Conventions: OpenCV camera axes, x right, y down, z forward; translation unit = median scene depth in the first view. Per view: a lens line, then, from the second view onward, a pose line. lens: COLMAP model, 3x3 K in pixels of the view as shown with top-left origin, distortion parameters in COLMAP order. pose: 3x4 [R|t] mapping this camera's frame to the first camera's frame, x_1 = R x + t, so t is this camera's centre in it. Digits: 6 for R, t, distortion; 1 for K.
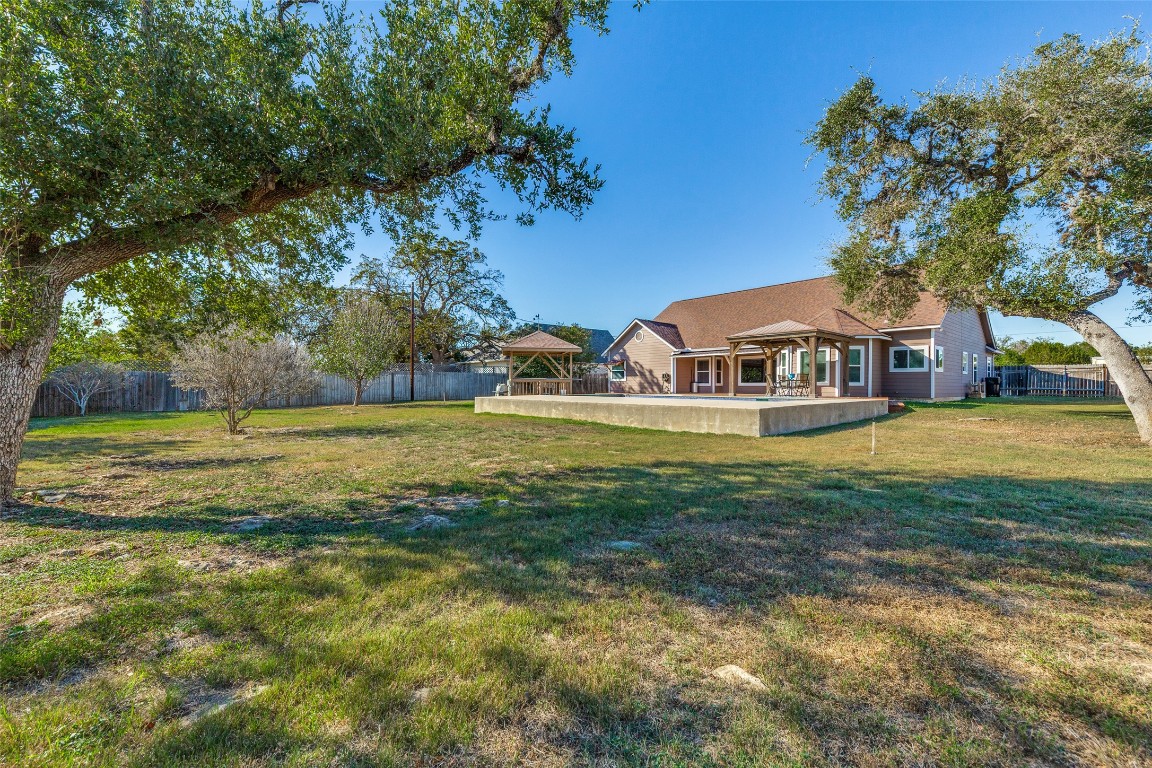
lens RADIAL K [[488.7, 0, 574.0], [0, 488.7, 385.0], [0, 0, 1]] dist [0.001734, 0.000081]
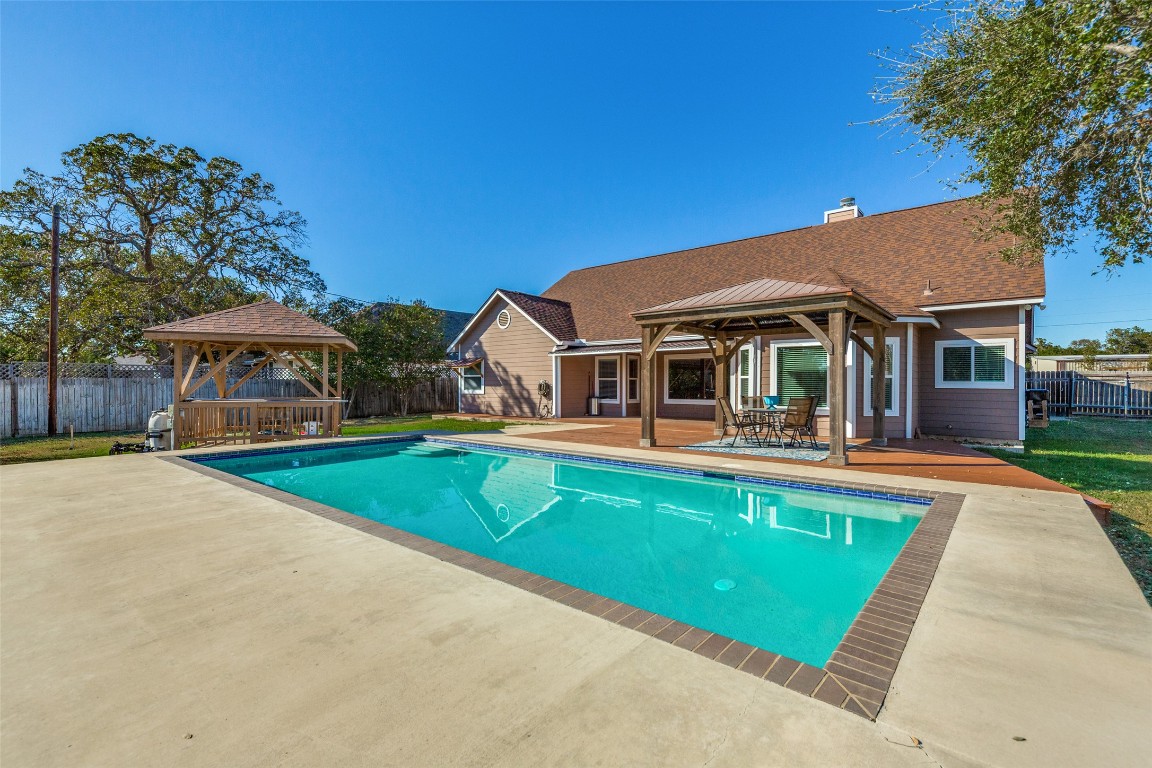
lens RADIAL K [[520.6, 0, 577.1], [0, 520.6, 382.9], [0, 0, 1]] dist [0.009113, -0.006538]
pose [[0.988822, -0.000006, 0.149104, 0.133027], [-0.000490, 0.999994, 0.003289, -0.025361], [-0.149103, -0.003325, 0.988816, 0.377838]]
